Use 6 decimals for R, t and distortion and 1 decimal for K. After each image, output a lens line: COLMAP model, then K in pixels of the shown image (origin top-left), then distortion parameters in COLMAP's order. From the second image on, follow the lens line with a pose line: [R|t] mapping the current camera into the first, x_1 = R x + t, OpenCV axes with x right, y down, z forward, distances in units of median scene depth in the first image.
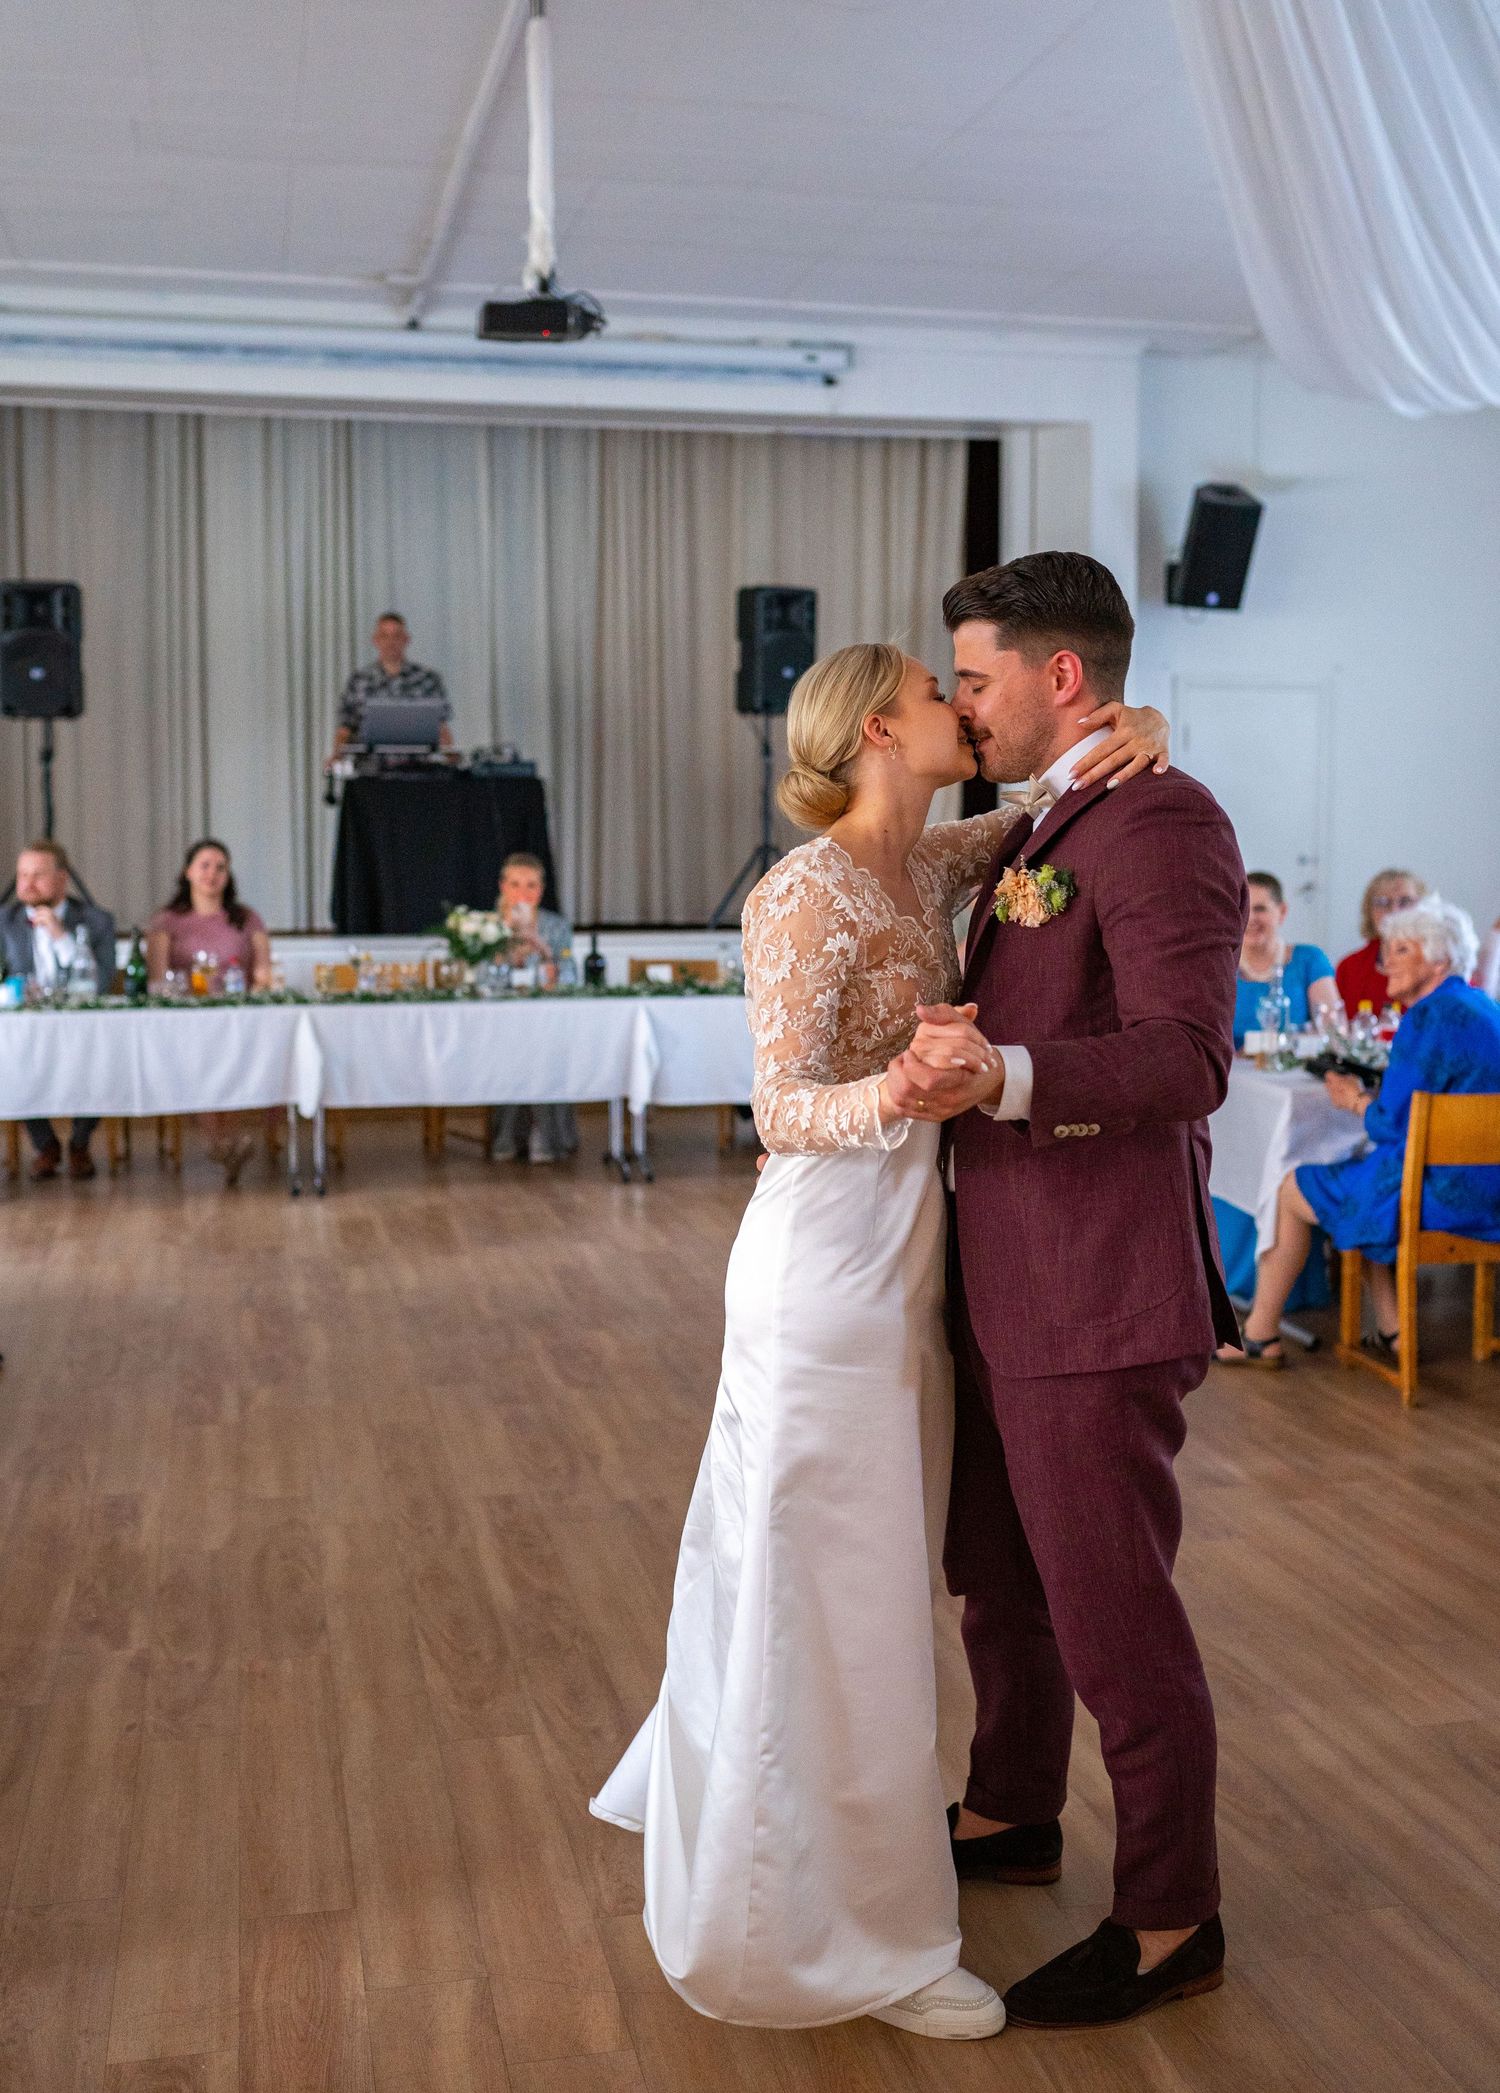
lens RADIAL K [[2285.5, 0, 774.2], [0, 2285.5, 1013.0], [0, 0, 1]] dist [-0.032446, 0.000000]
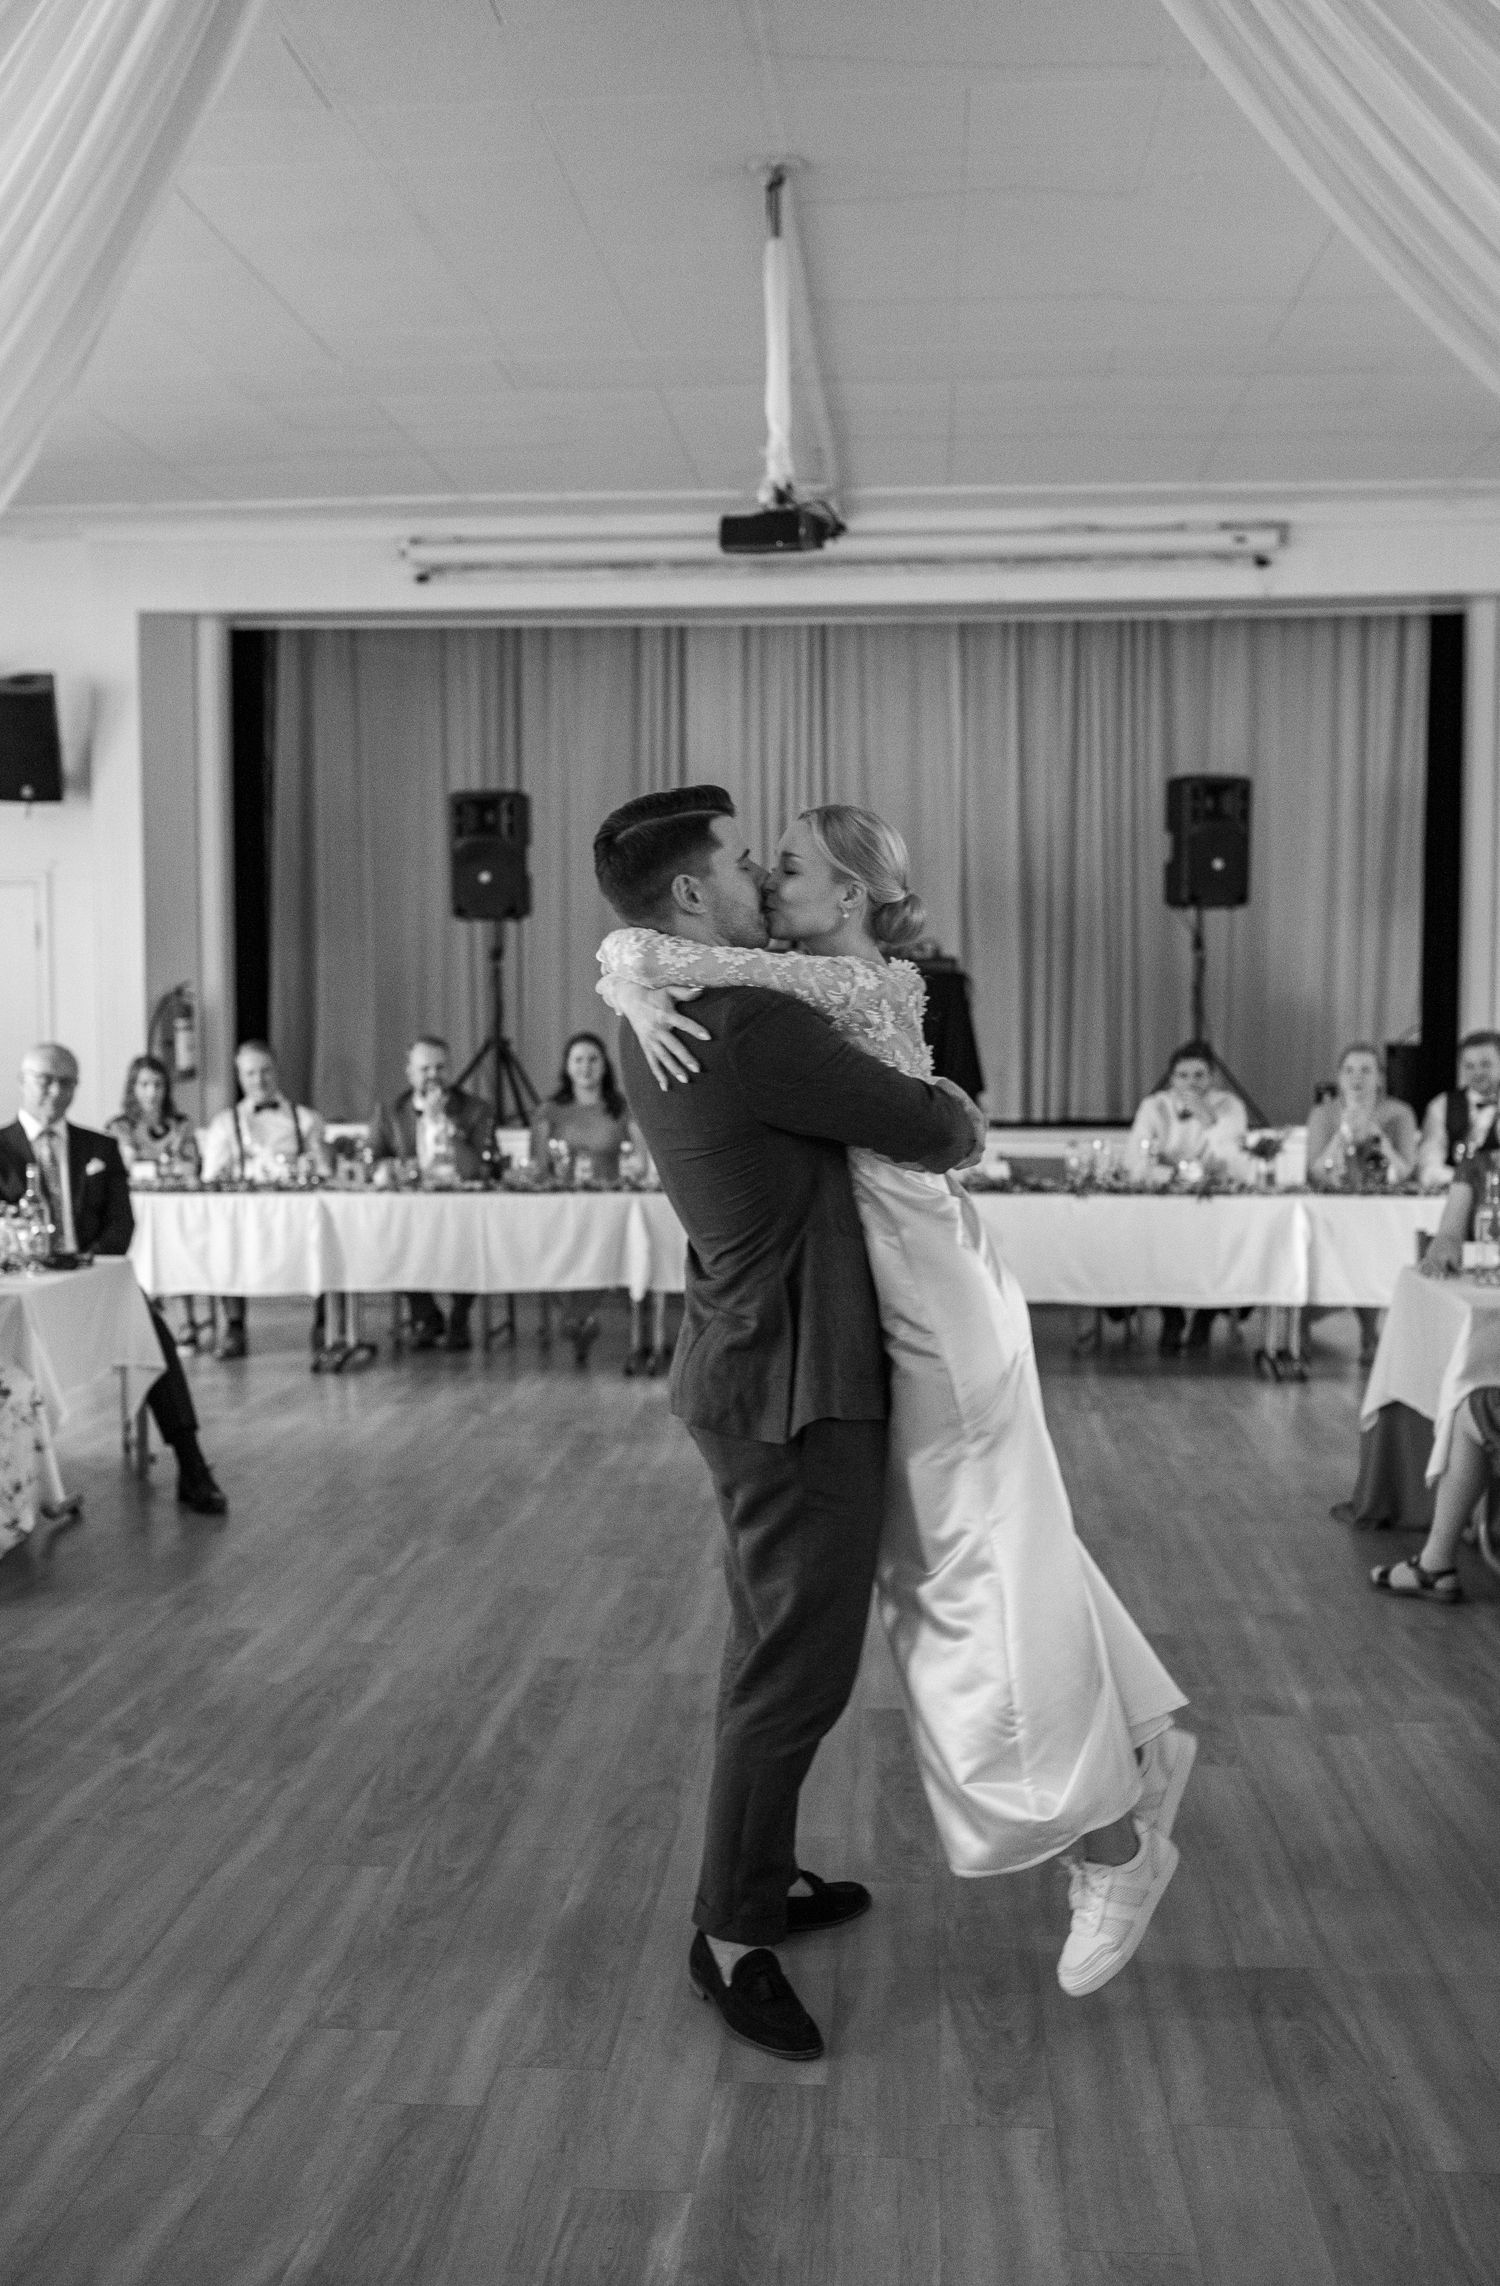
lens RADIAL K [[2333.4, 0, 737.5], [0, 2333.4, 1162.2], [0, 0, 1]] dist [-0.020140, 0.000000]
pose [[0.951212, 0.020312, -0.307870, 0.128397], [-0.026810, 0.999498, -0.016891, -0.000337], [0.307373, 0.024321, 0.951278, -0.000784]]
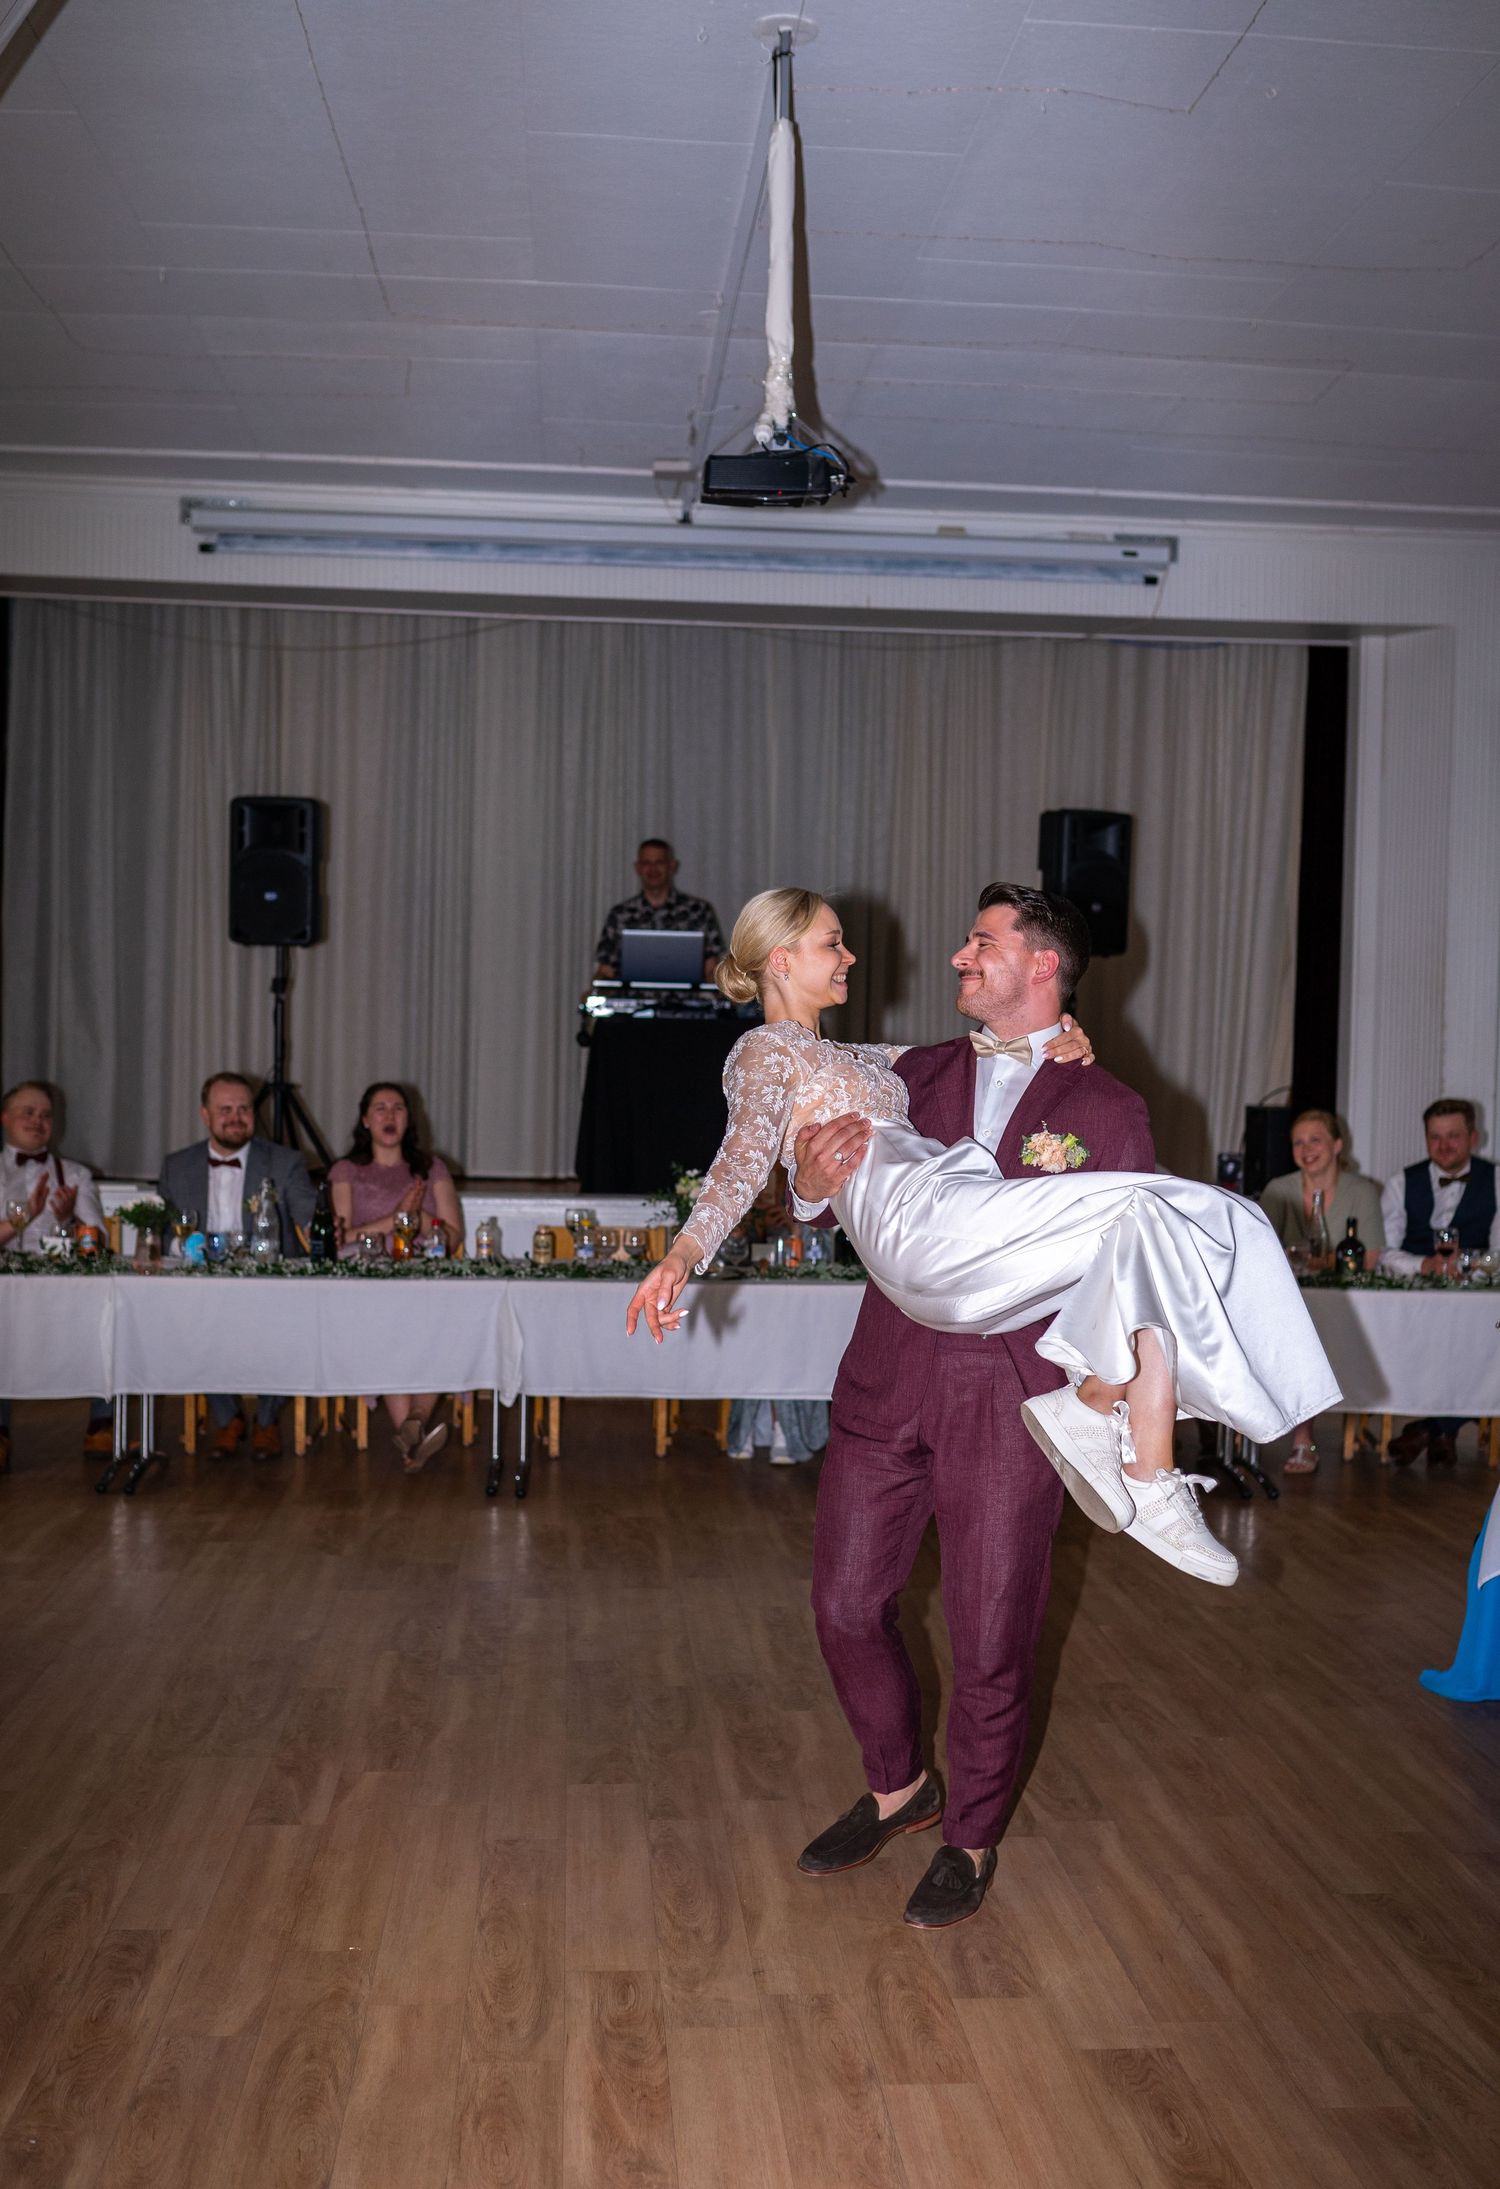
lens RADIAL K [[2311.1, 0, 762.5], [0, 2311.1, 1165.9], [0, 0, 1]] dist [-0.020290, 0.000000]
pose [[0.988553, 0.029932, -0.147876, 0.015100], [-0.035405, 0.998777, -0.034521, -0.014476], [0.146662, 0.039362, 0.988403, 0.107522]]
